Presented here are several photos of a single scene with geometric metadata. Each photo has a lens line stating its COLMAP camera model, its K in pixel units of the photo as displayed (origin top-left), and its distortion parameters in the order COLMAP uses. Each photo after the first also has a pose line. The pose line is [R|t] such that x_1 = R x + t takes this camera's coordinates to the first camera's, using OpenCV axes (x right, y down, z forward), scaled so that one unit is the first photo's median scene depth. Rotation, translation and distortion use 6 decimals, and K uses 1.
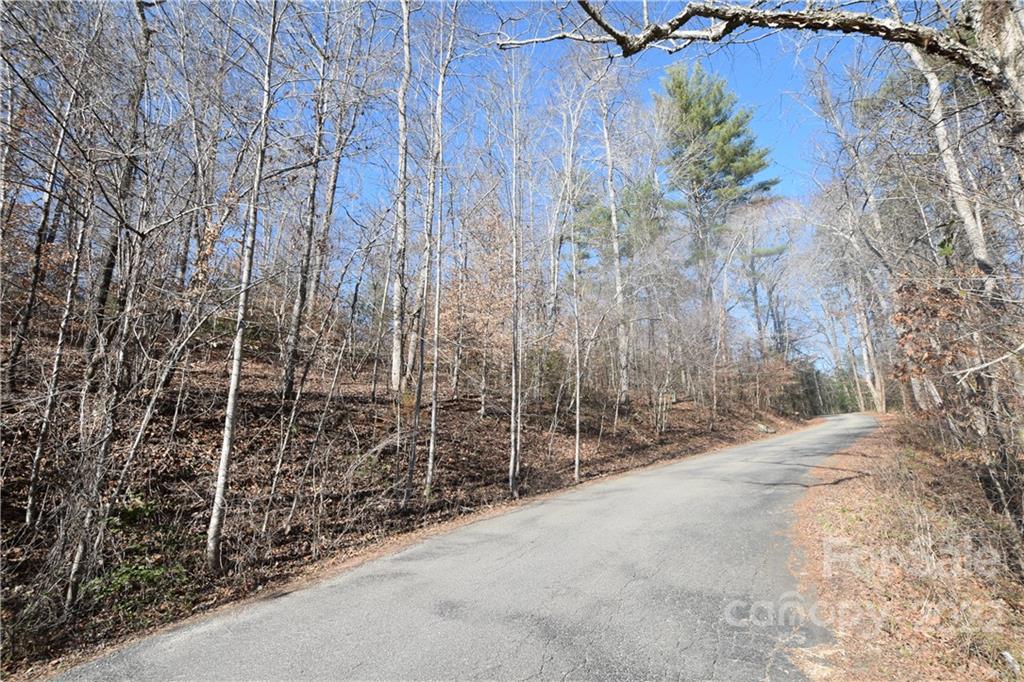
lens RADIAL K [[522.9, 0, 510.2], [0, 522.9, 341.6], [0, 0, 1]] dist [-0.013820, -0.002140]
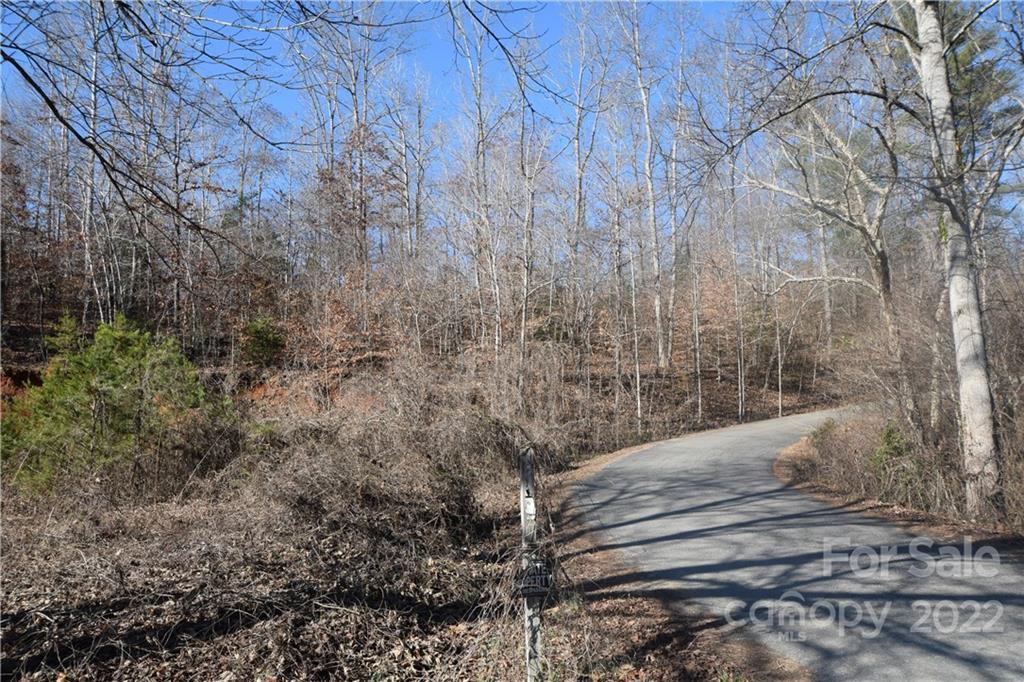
lens RADIAL K [[736.9, 0, 513.6], [0, 736.9, 343.4], [0, 0, 1]] dist [0.000440, -0.013147]
pose [[0.958084, -0.050485, -0.282003, -0.014397], [0.084185, 0.990505, 0.108686, -0.284513], [0.273838, -0.127871, 0.953238, -1.379198]]
